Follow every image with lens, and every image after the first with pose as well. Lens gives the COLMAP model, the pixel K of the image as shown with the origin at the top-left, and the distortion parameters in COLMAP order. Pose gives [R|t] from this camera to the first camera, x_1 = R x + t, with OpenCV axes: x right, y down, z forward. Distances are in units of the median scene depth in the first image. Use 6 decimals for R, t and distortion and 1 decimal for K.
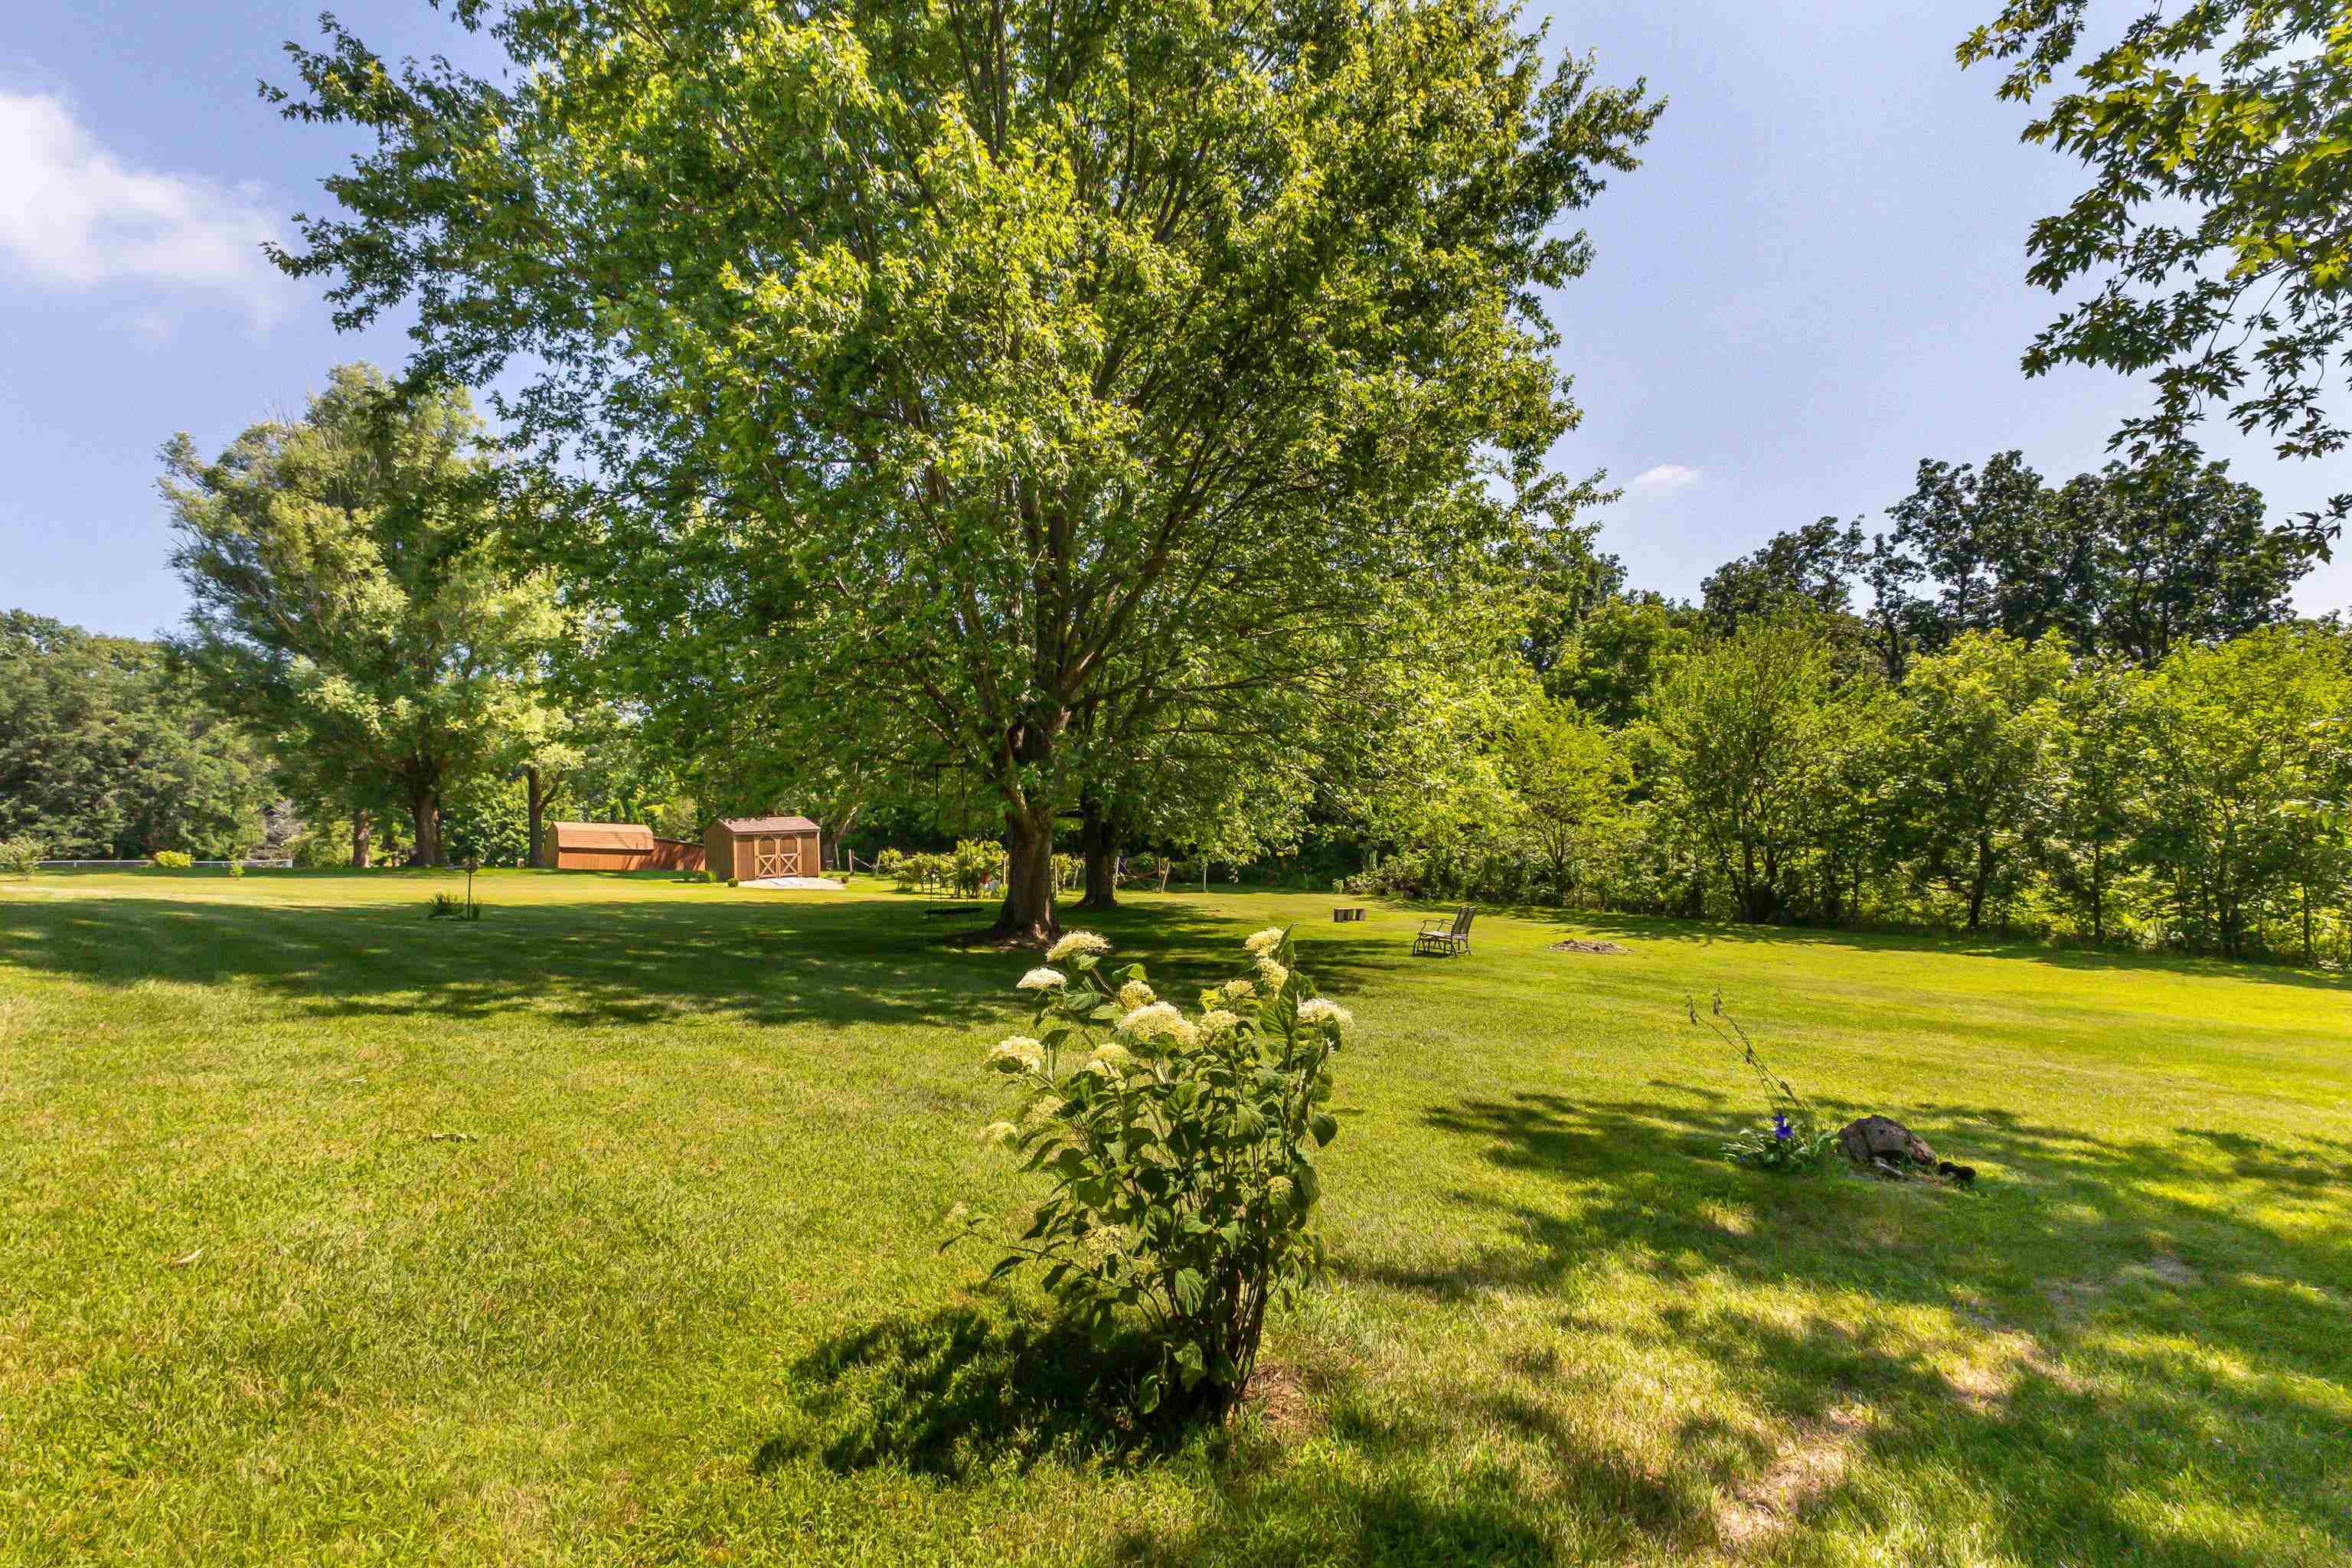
lens RADIAL K [[1059.6, 0, 1170.6], [0, 1059.6, 783.8], [0, 0, 1]] dist [0.010475, -0.003395]
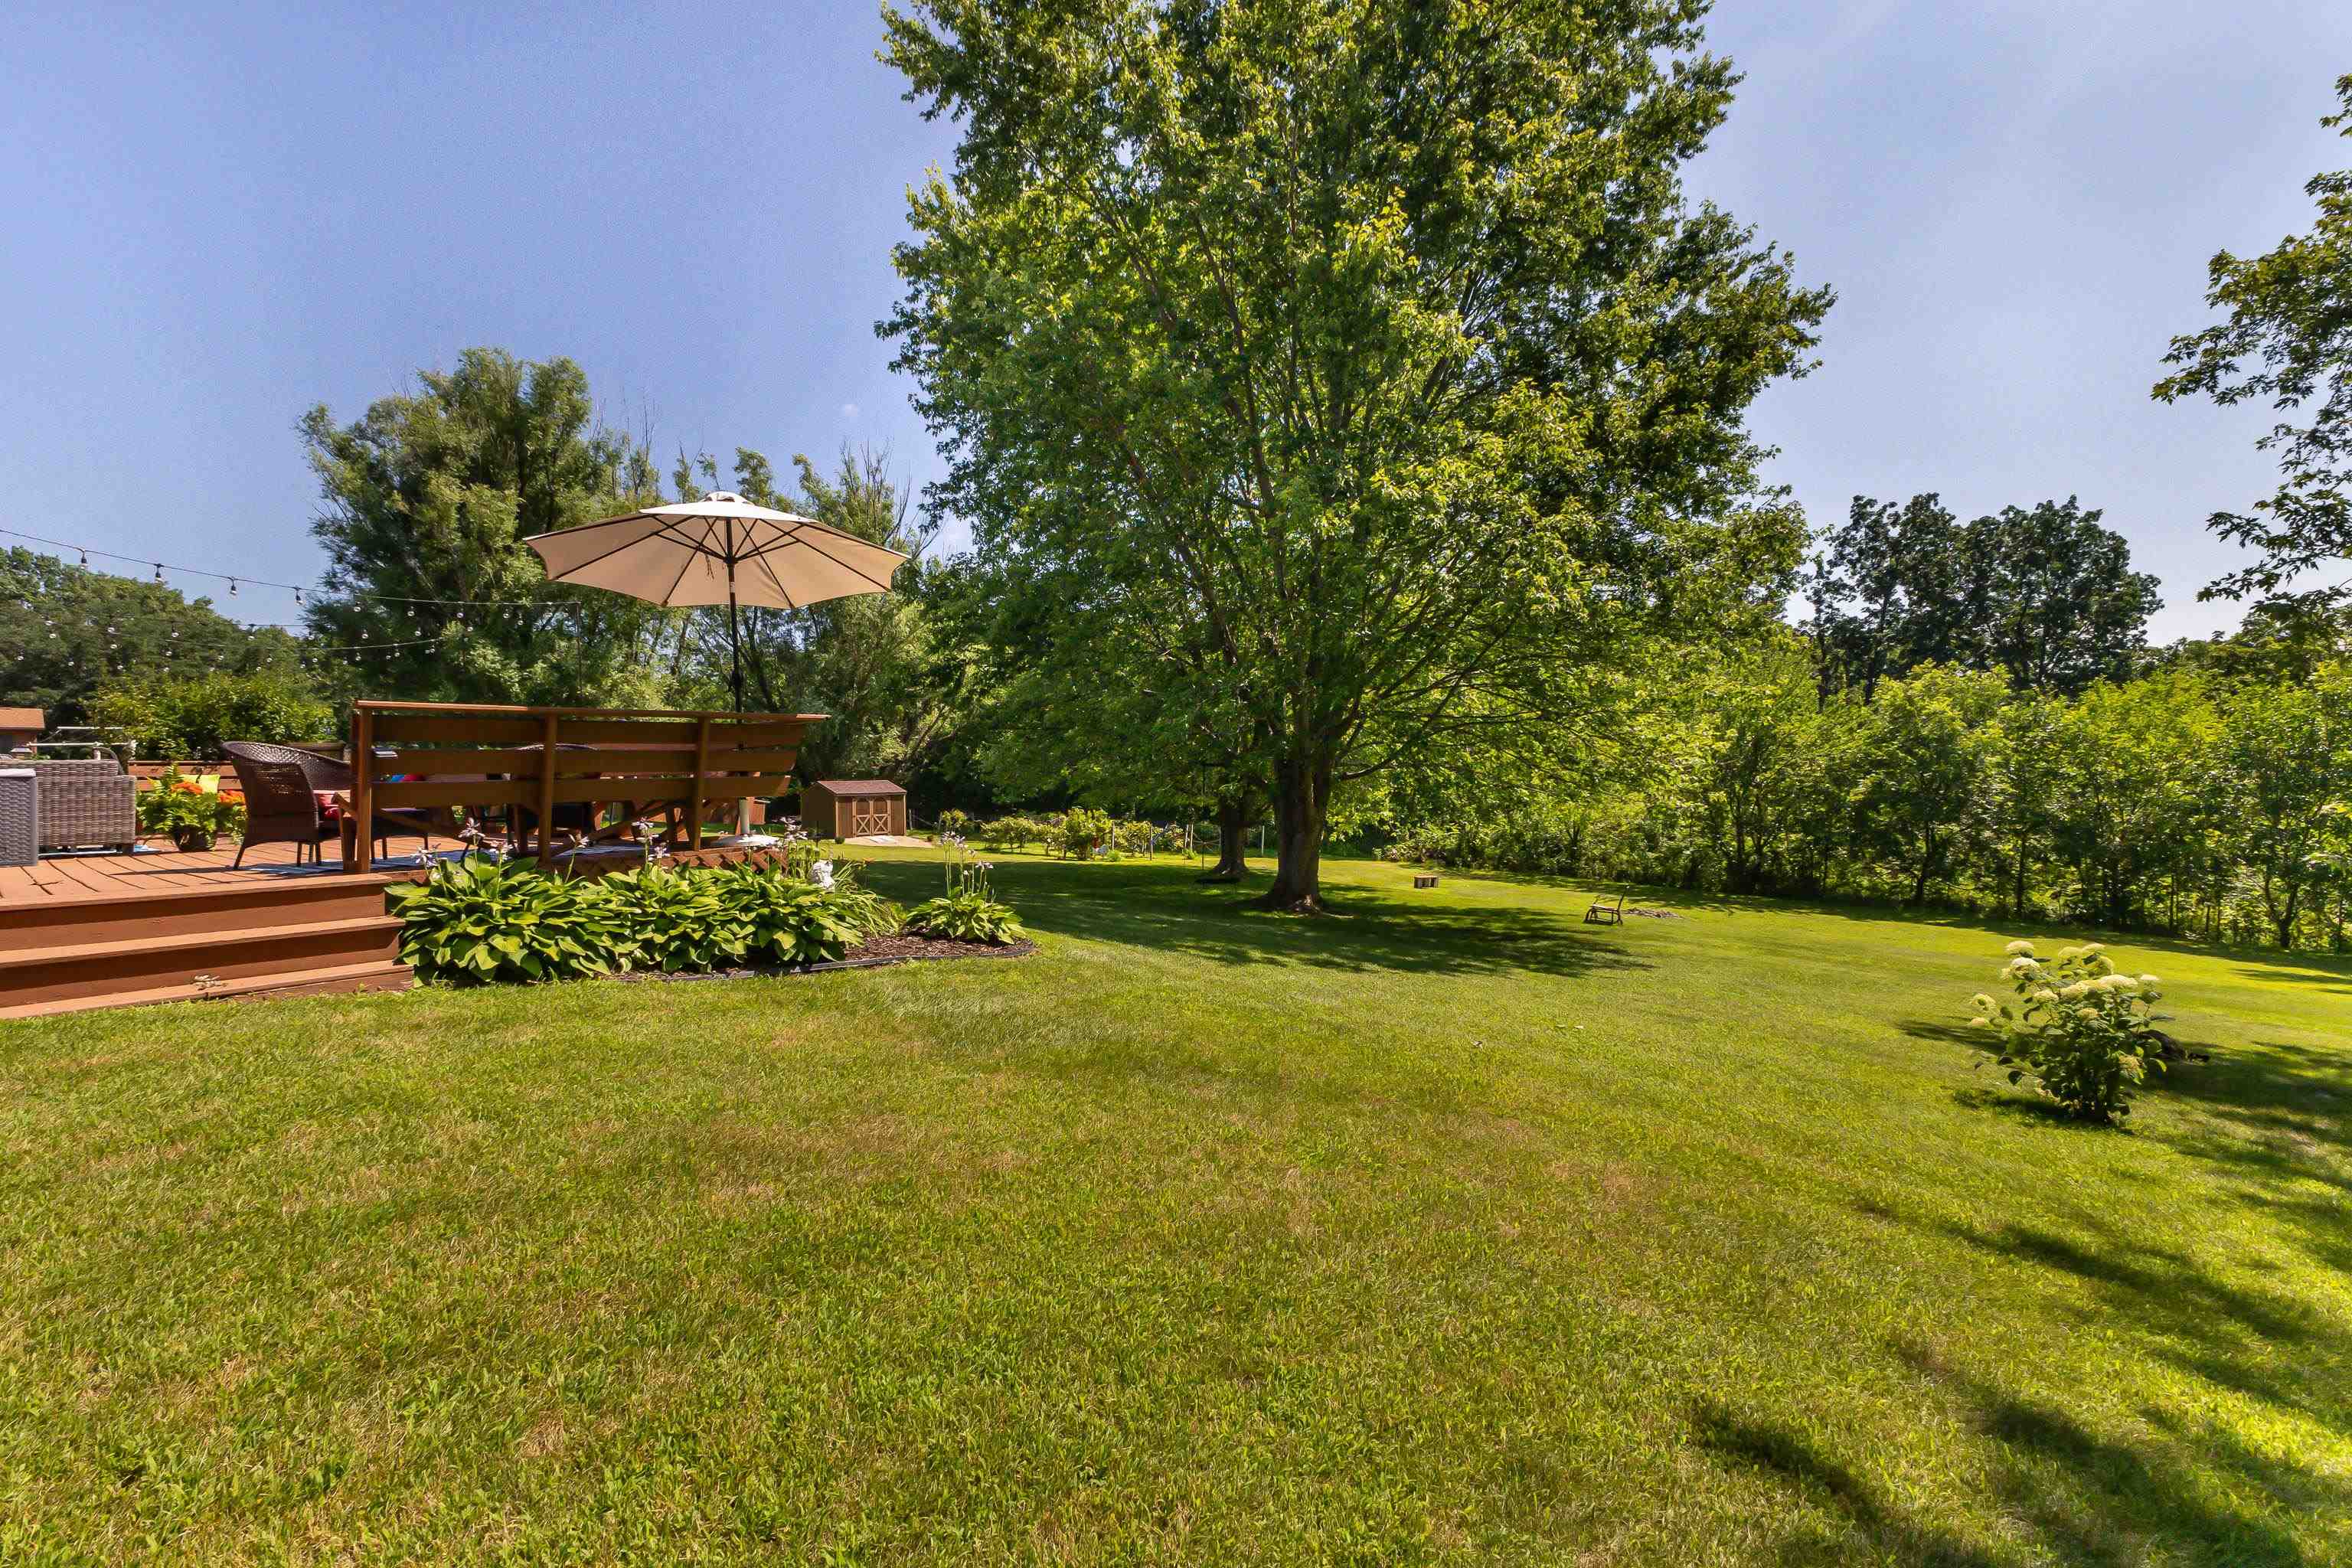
lens RADIAL K [[1012.5, 0, 1171.2], [0, 1012.5, 779.3], [0, 0, 1]] dist [-0.002934, -0.000671]
pose [[0.997115, 0.024882, 0.071710, -0.143641], [-0.027499, 0.998983, 0.035745, -0.017399], [-0.070748, -0.037614, 0.996785, -0.075638]]
